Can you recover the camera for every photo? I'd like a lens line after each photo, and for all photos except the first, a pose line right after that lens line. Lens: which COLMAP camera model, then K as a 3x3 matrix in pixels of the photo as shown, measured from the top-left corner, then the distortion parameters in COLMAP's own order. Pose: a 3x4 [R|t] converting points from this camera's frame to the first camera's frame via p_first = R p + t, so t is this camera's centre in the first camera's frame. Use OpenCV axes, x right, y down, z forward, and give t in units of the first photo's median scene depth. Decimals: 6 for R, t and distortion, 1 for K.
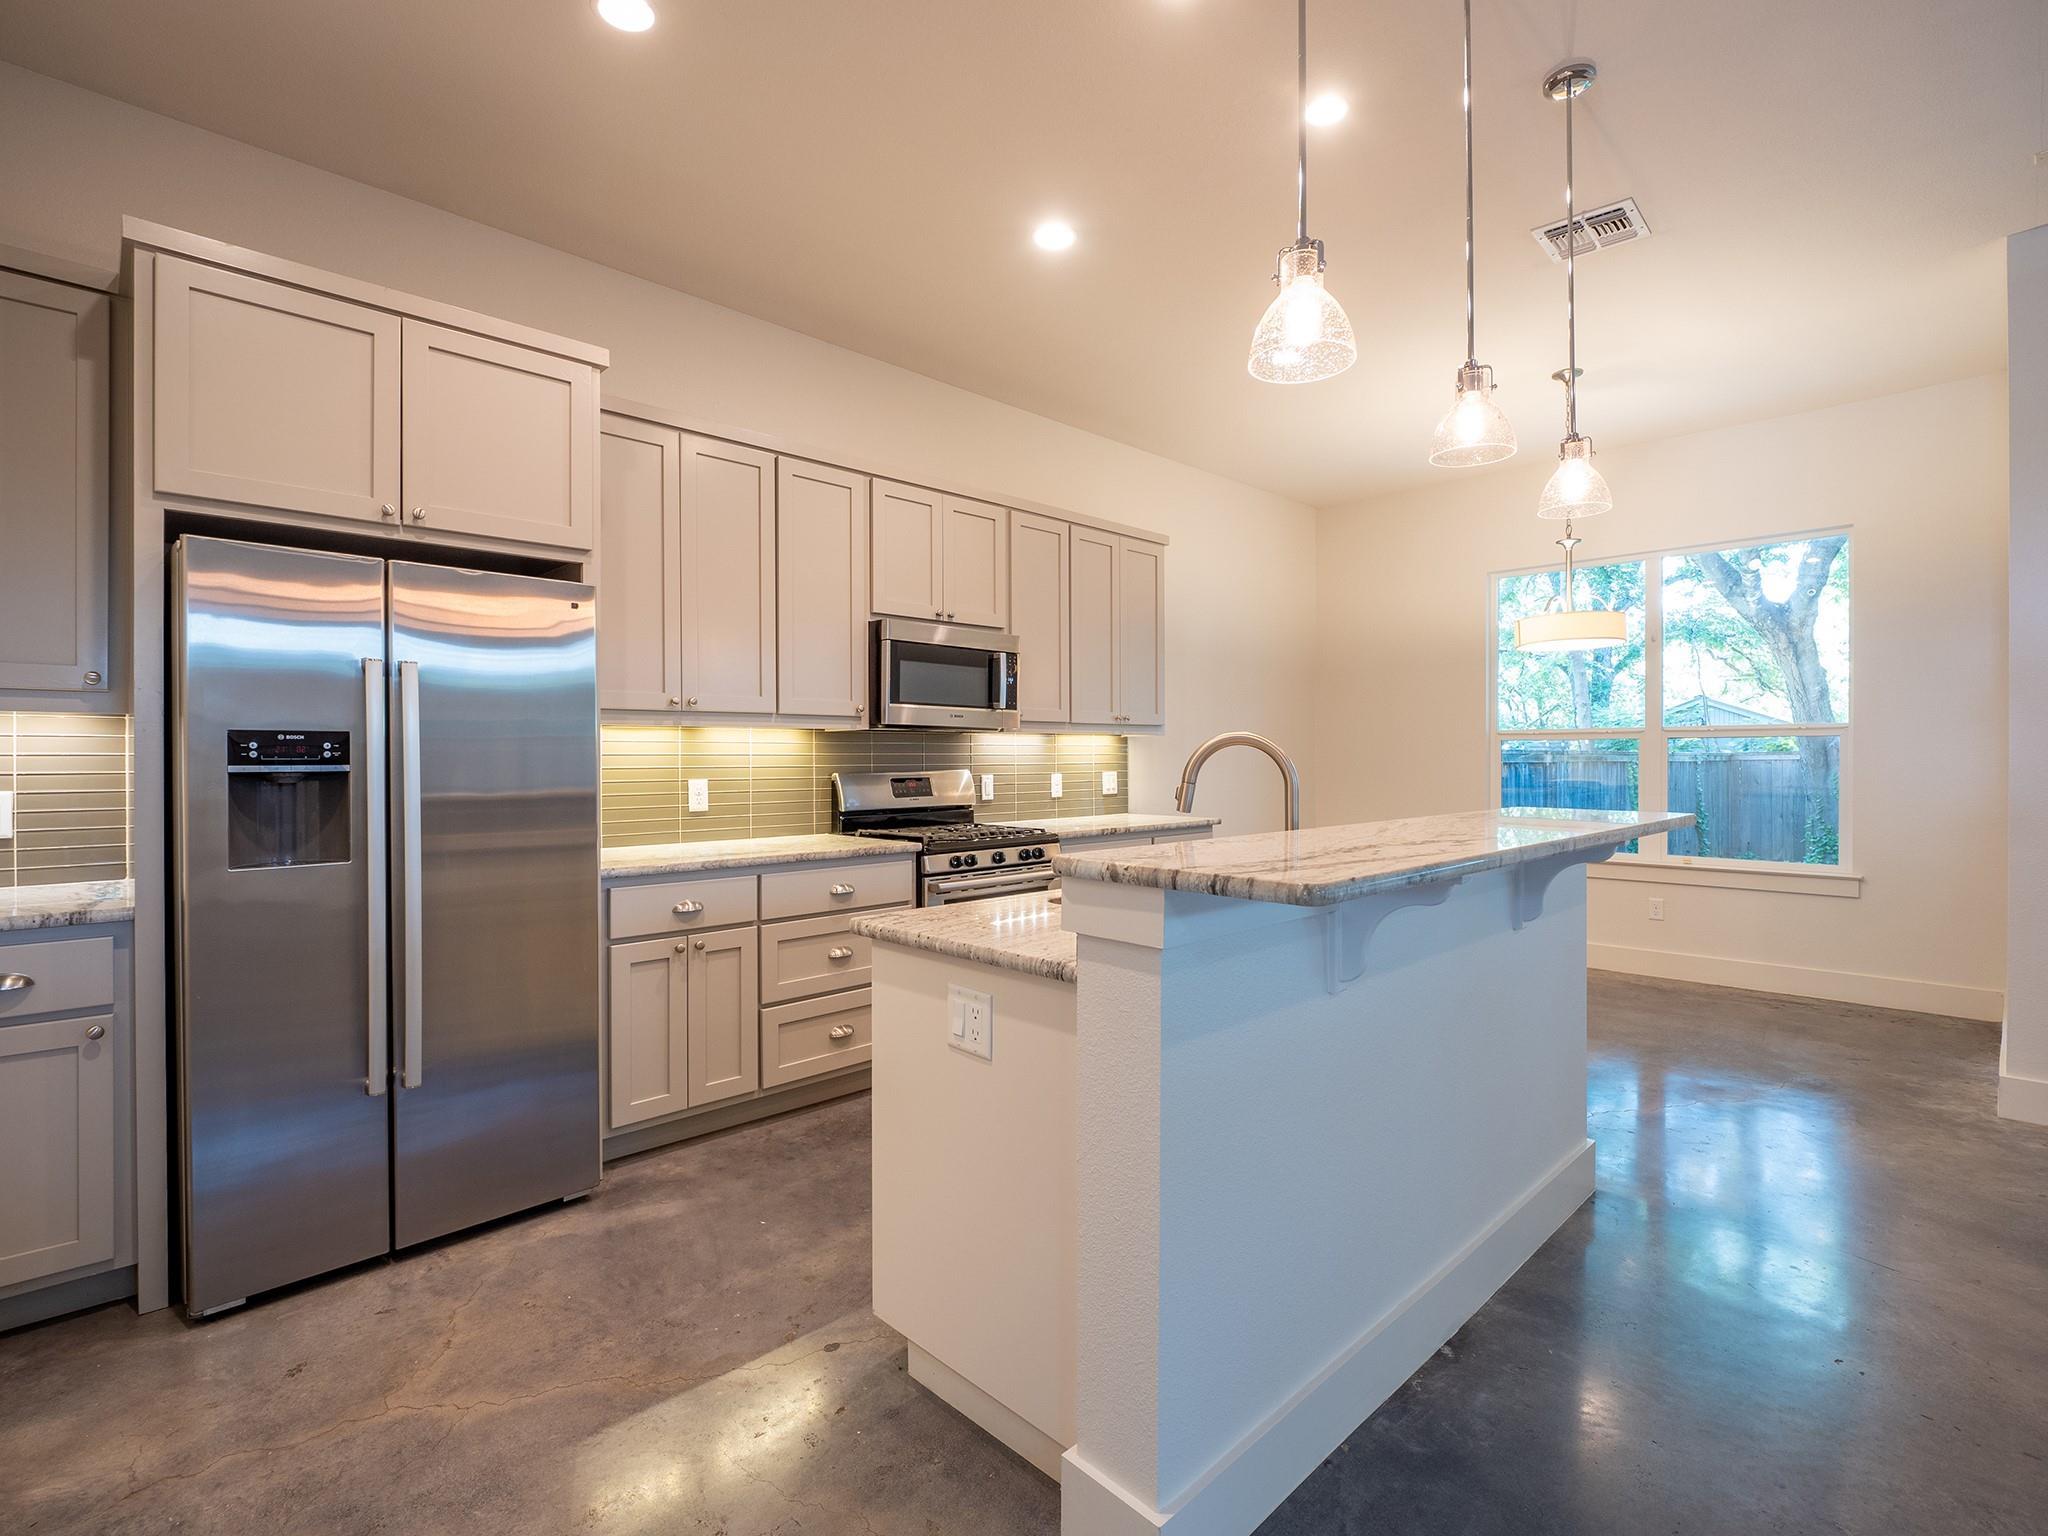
lens RADIAL K [[976.4, 0, 1007.3], [0, 976.4, 759.7], [0, 0, 1]] dist [-0.009088, -0.000894]
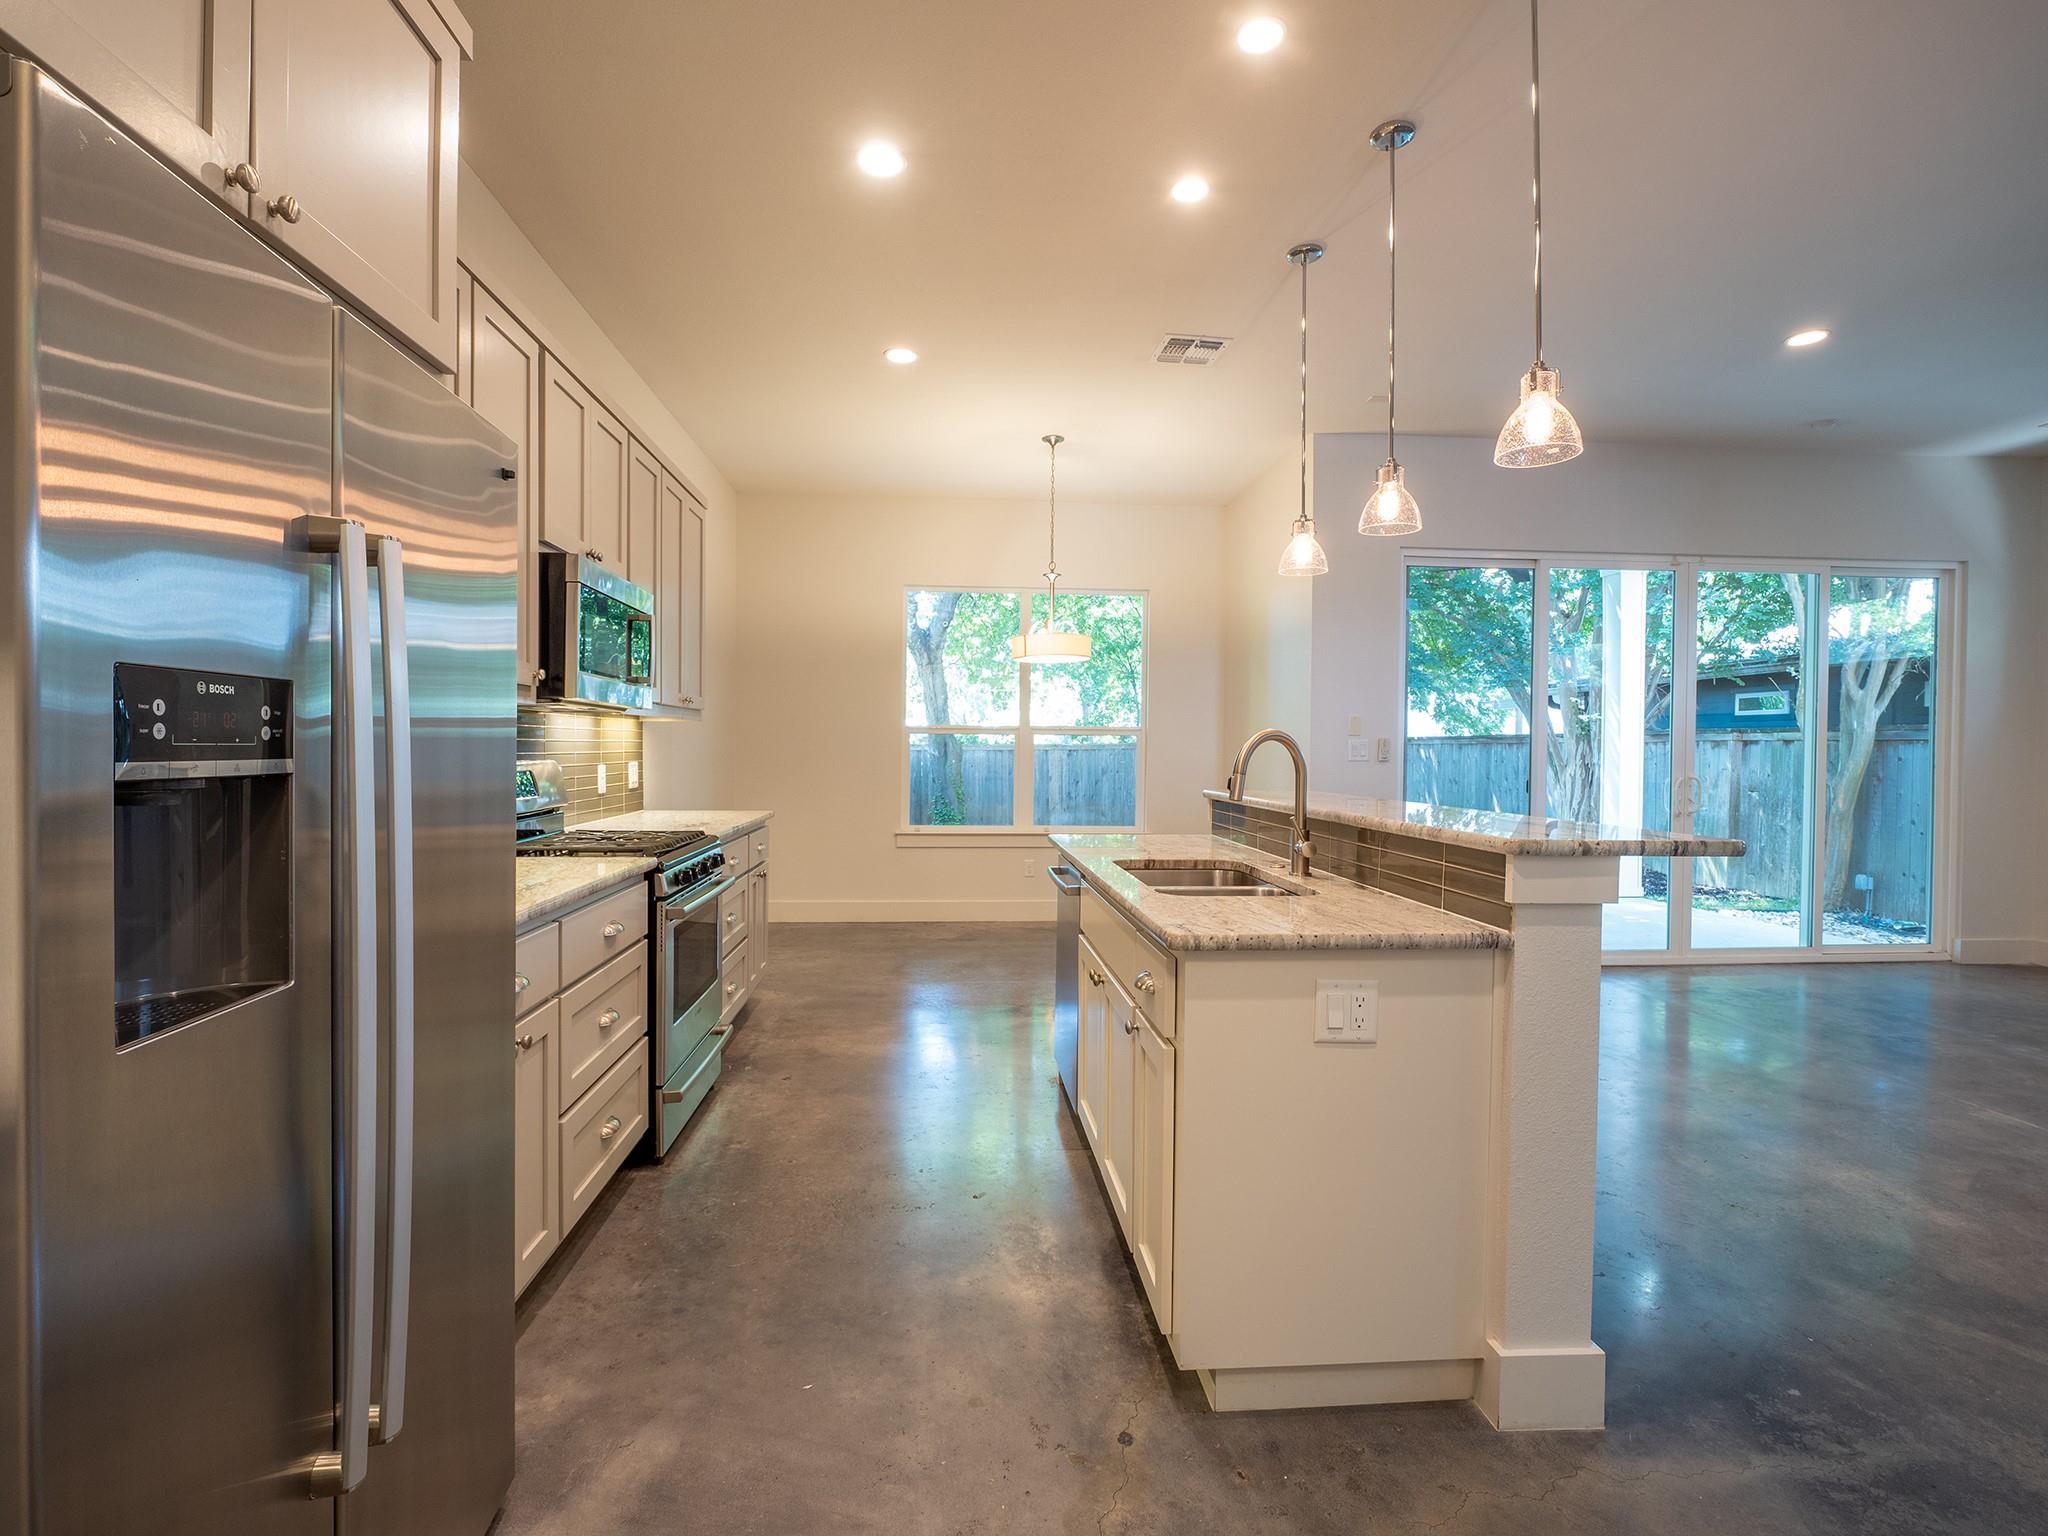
lens RADIAL K [[976.4, 0, 1011.2], [0, 976.4, 760.3], [0, 0, 1]] dist [-0.009088, -0.000894]
pose [[0.635721, -0.002010, 0.771916, -0.354120], [-0.008465, 0.999918, 0.009575, -0.000323], [-0.771872, -0.012622, 0.635652, 0.211991]]
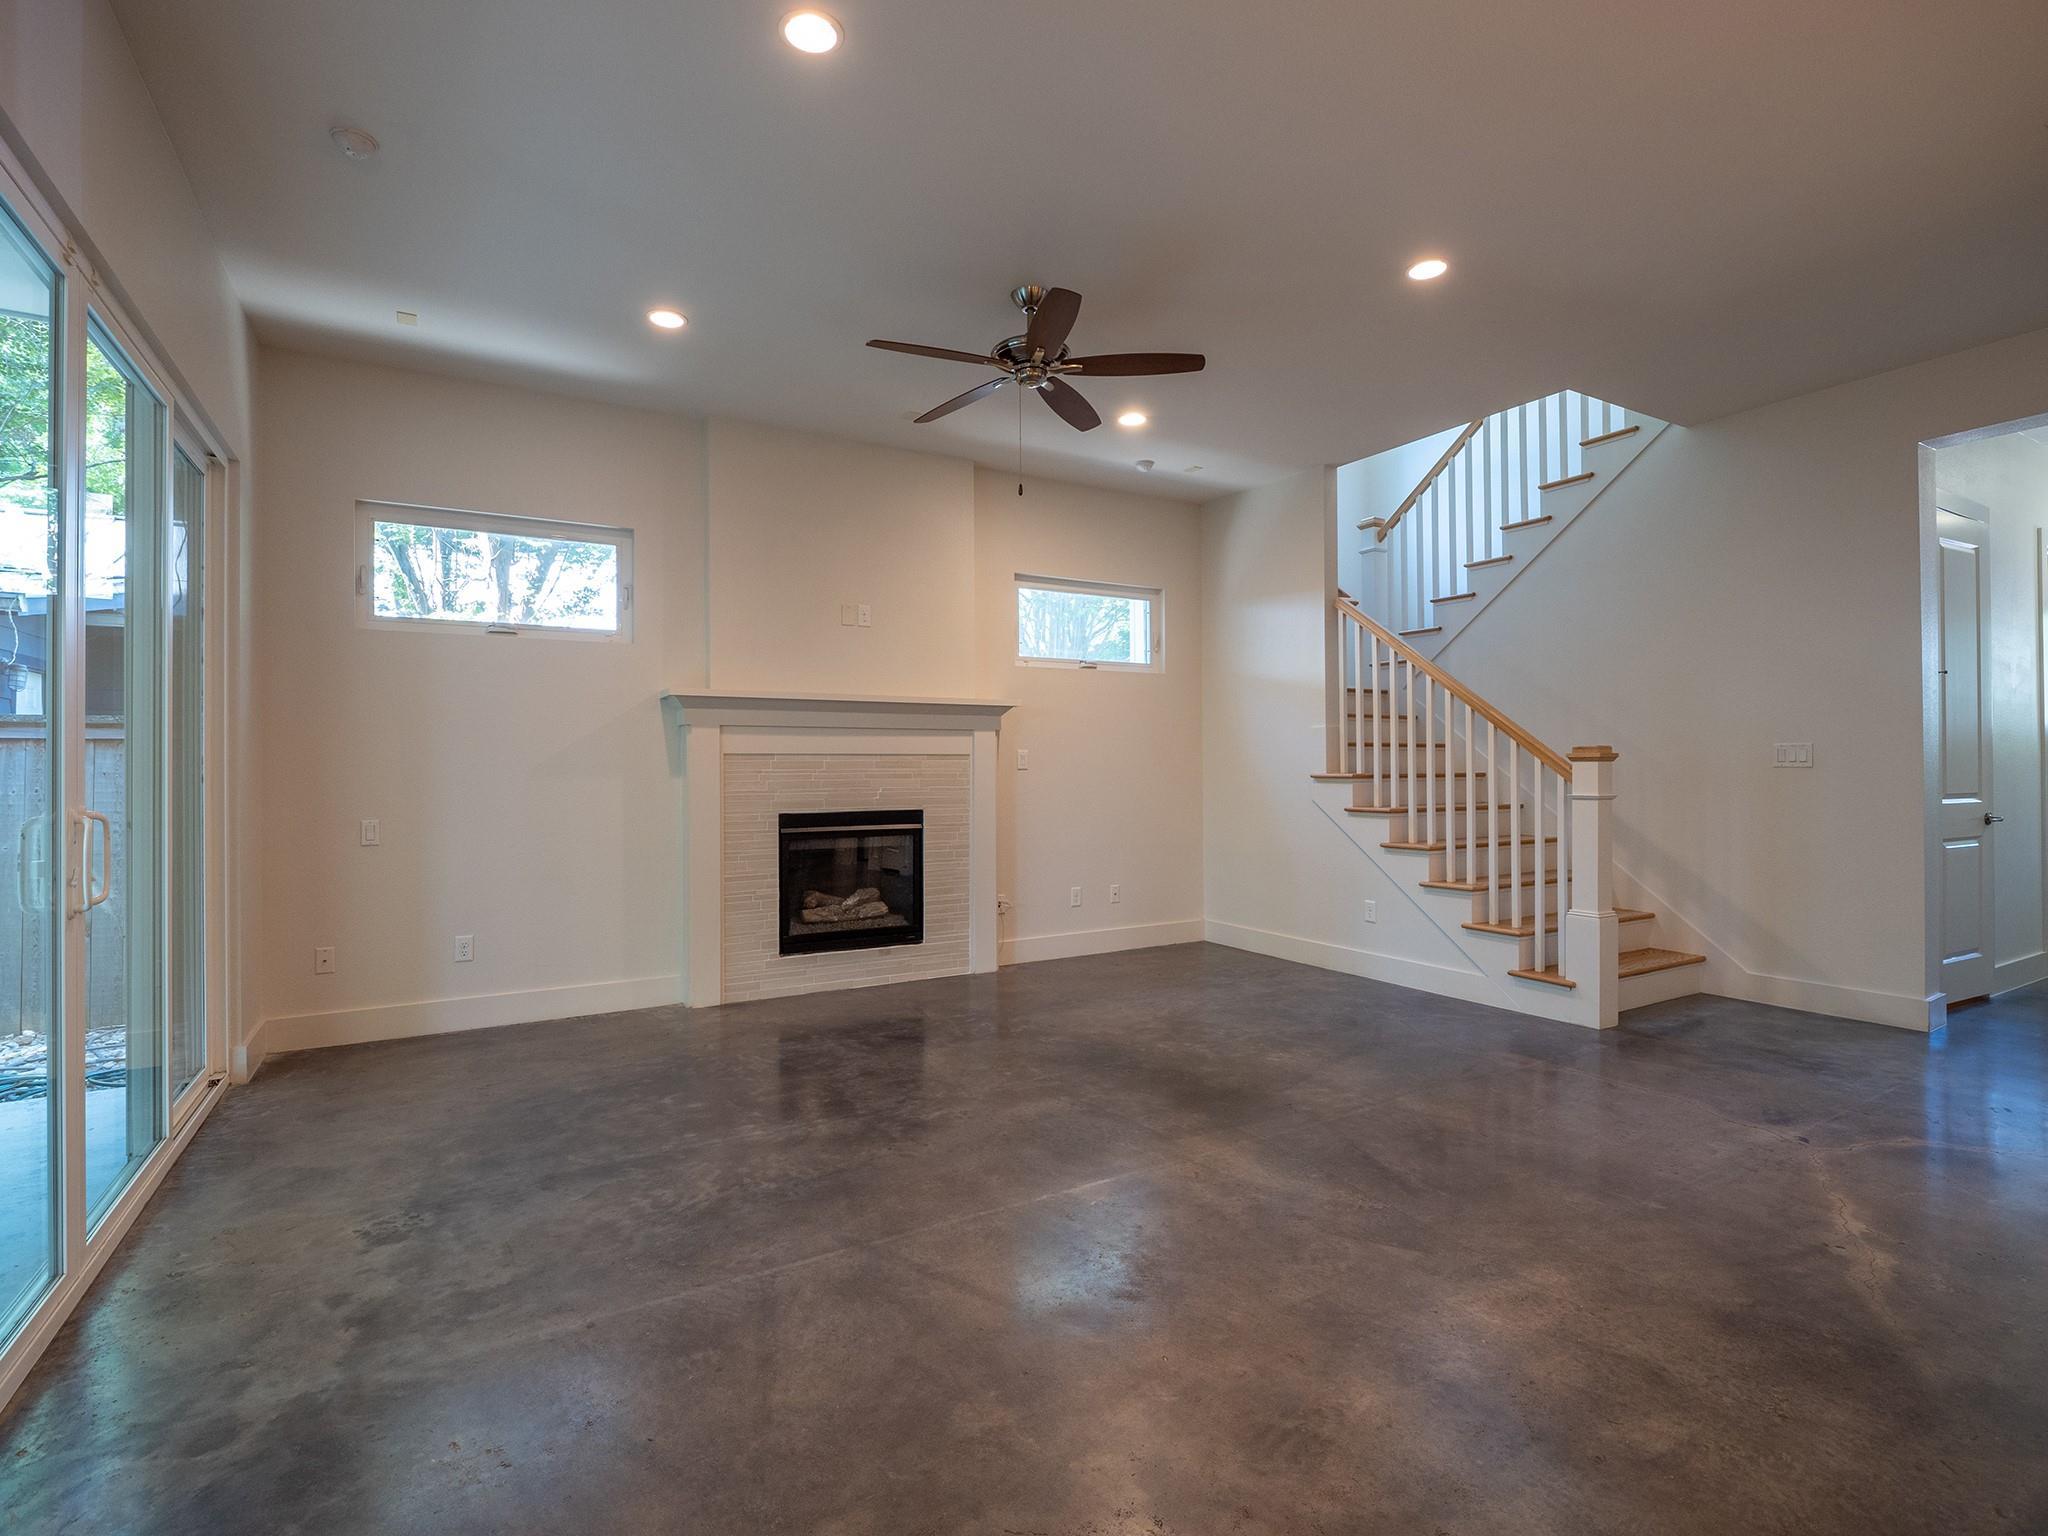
lens RADIAL K [[976.4, 0, 1012.3], [0, 976.4, 763.1], [0, 0, 1]] dist [-0.009088, -0.000894]
pose [[-0.972905, 0.007870, 0.231071, 0.461395], [0.007198, 0.999967, -0.003753, 0.004136], [-0.231093, -0.001988, -0.972930, 0.632826]]
